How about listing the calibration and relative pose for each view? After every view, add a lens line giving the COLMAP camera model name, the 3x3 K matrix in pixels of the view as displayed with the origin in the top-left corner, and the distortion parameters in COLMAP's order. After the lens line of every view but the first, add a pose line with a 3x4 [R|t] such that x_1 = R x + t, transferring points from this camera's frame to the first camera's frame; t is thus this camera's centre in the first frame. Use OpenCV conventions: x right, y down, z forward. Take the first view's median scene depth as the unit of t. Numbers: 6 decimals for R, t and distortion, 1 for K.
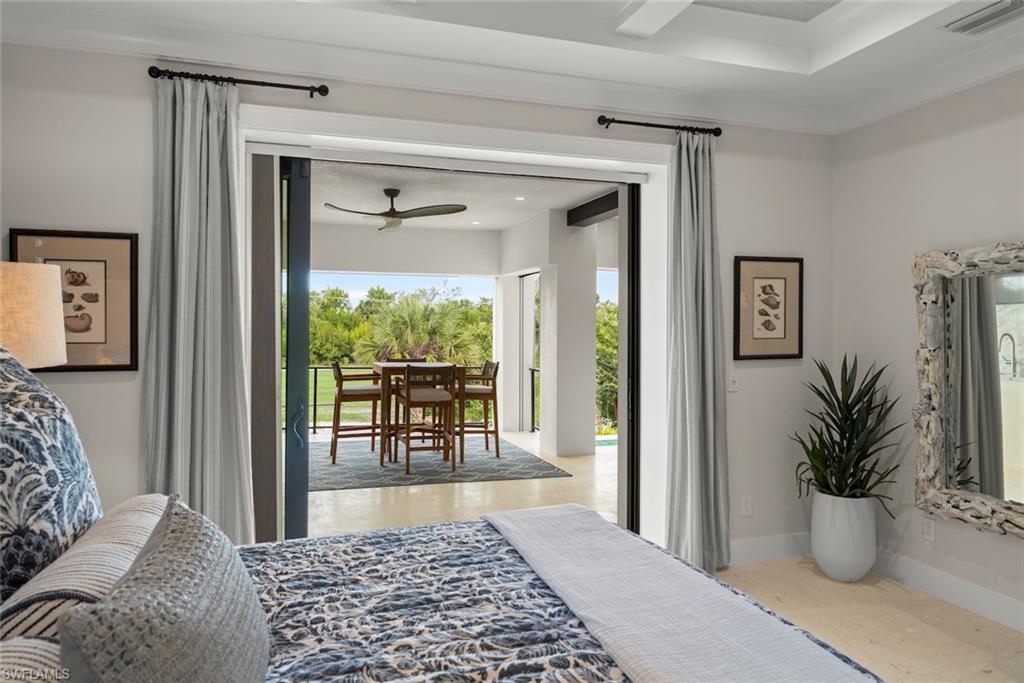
lens RADIAL K [[701.3, 0, 512.6], [0, 701.3, 323.2], [0, 0, 1]] dist [-0.000815, -0.000186]
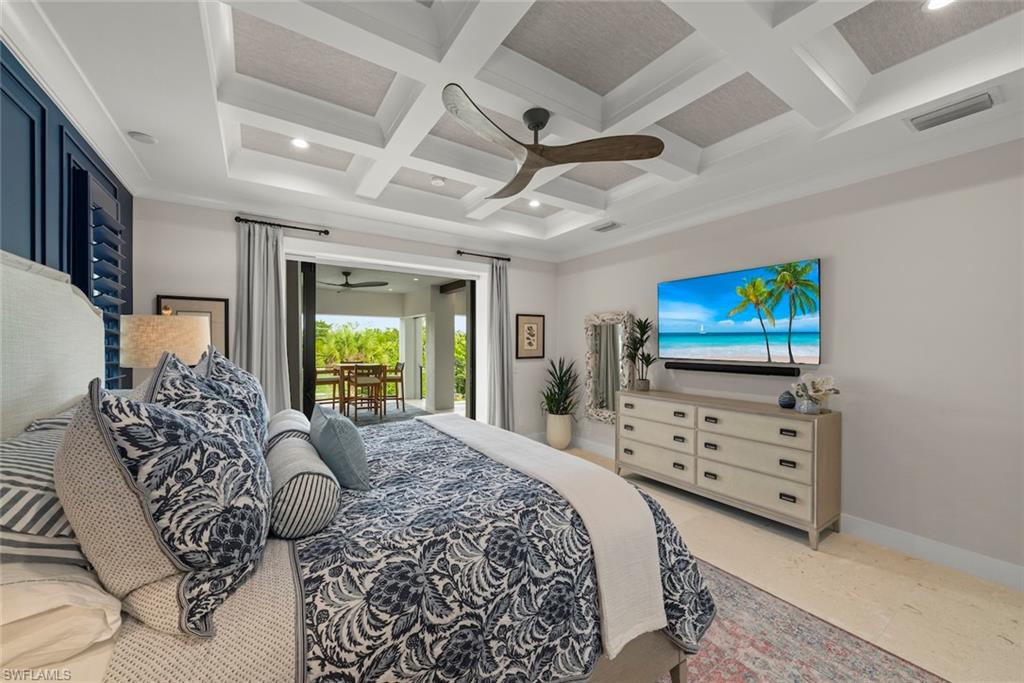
lens RADIAL K [[387.4, 0, 512.0], [0, 387.4, 346.1], [0, 0, 1]] dist [0.004361, 0.000010]
pose [[0.963593, -0.001729, 0.267366, -0.037190], [-0.000979, 0.999950, 0.009996, -0.002441], [-0.267370, -0.009894, 0.963543, -0.226040]]
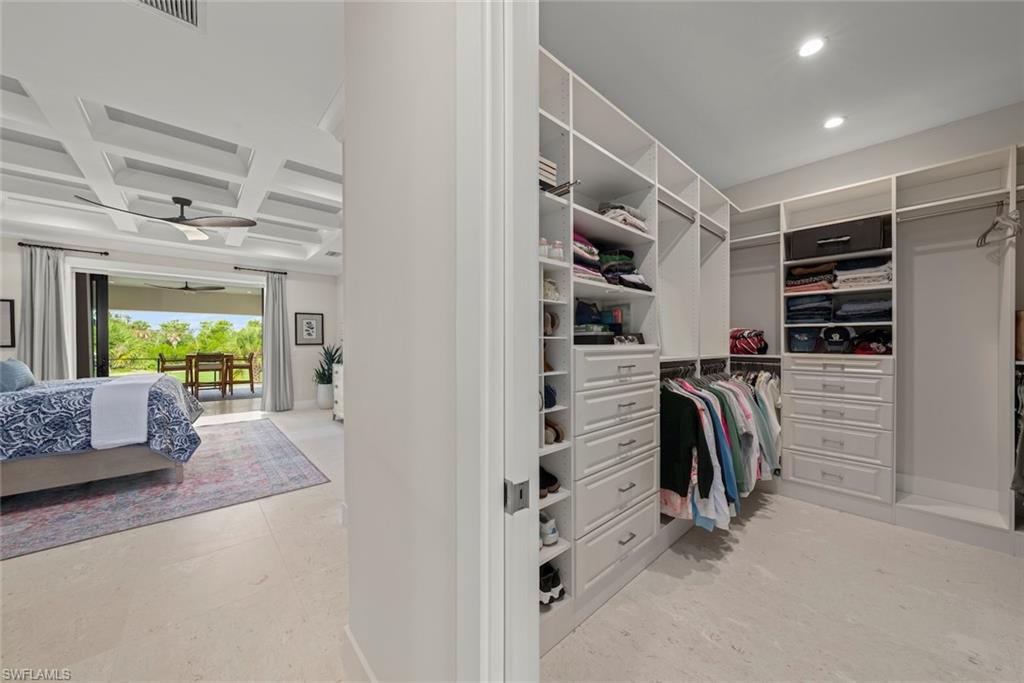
lens RADIAL K [[360.6, 0, 510.5], [0, 360.6, 345.1], [0, 0, 1]] dist [0.001893, 0.000461]
pose [[0.916833, -0.007636, 0.399198, 0.571351], [0.004128, 0.999945, 0.009648, 0.041123], [-0.399250, -0.007198, 0.916814, -0.912828]]
